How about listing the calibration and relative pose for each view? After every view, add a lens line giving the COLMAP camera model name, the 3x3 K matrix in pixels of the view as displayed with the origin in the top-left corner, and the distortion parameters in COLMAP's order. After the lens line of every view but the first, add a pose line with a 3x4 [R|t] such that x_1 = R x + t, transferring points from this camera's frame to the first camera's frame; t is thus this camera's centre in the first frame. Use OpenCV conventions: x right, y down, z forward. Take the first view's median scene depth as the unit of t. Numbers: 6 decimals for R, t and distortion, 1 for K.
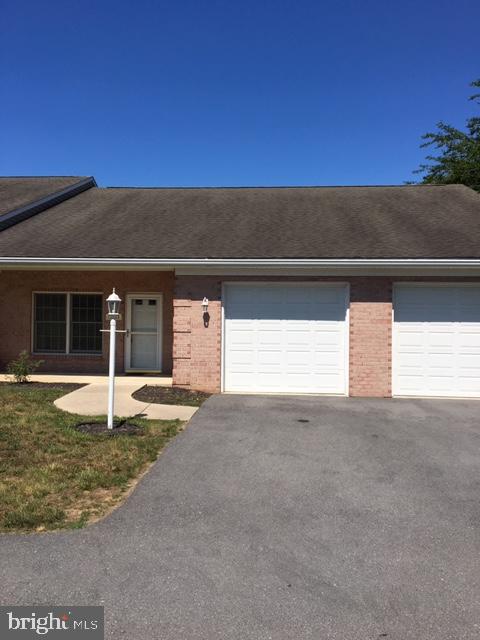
lens RADIAL K [[540.8, 0, 244.9], [0, 540.8, 321.6], [0, 0, 1]] dist [0.074974, -0.071769]
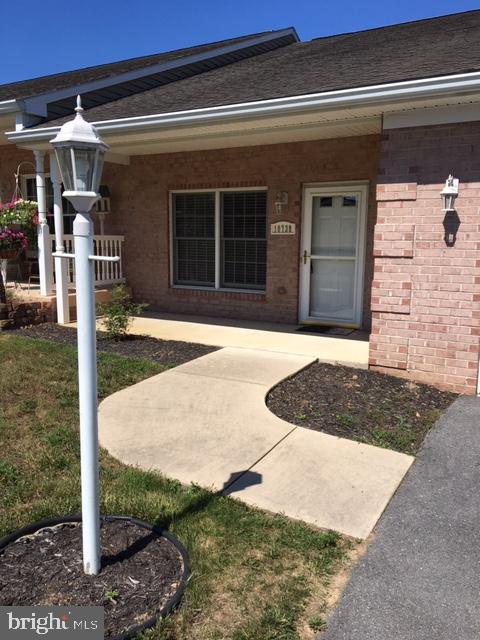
lens RADIAL K [[540.8, 0, 238.1], [0, 540.8, 319.9], [0, 0, 1]] dist [0.074974, -0.071769]
pose [[0.899754, 0.060083, -0.432241, -0.030577], [0.001819, 0.989952, 0.141395, 0.006563], [0.436393, -0.128007, 0.890604, 0.519378]]
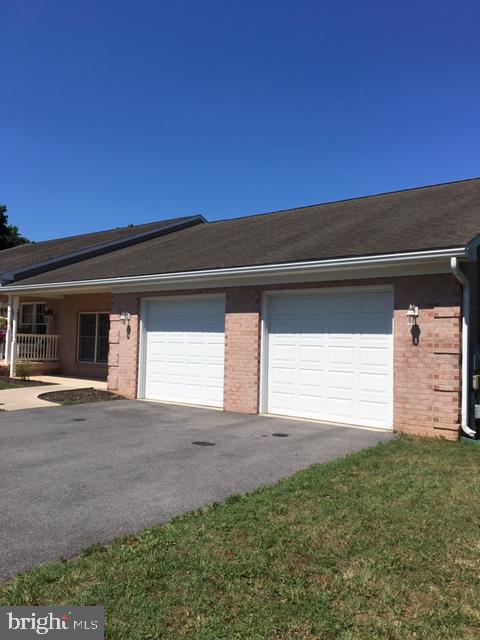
lens RADIAL K [[540.8, 0, 238.5], [0, 540.8, 319.8], [0, 0, 1]] dist [0.074974, -0.071769]
pose [[0.820549, -0.016113, -0.571350, 0.752765], [-0.016609, 0.998508, -0.052012, 0.025314], [0.571335, 0.052168, 0.819057, 0.210290]]
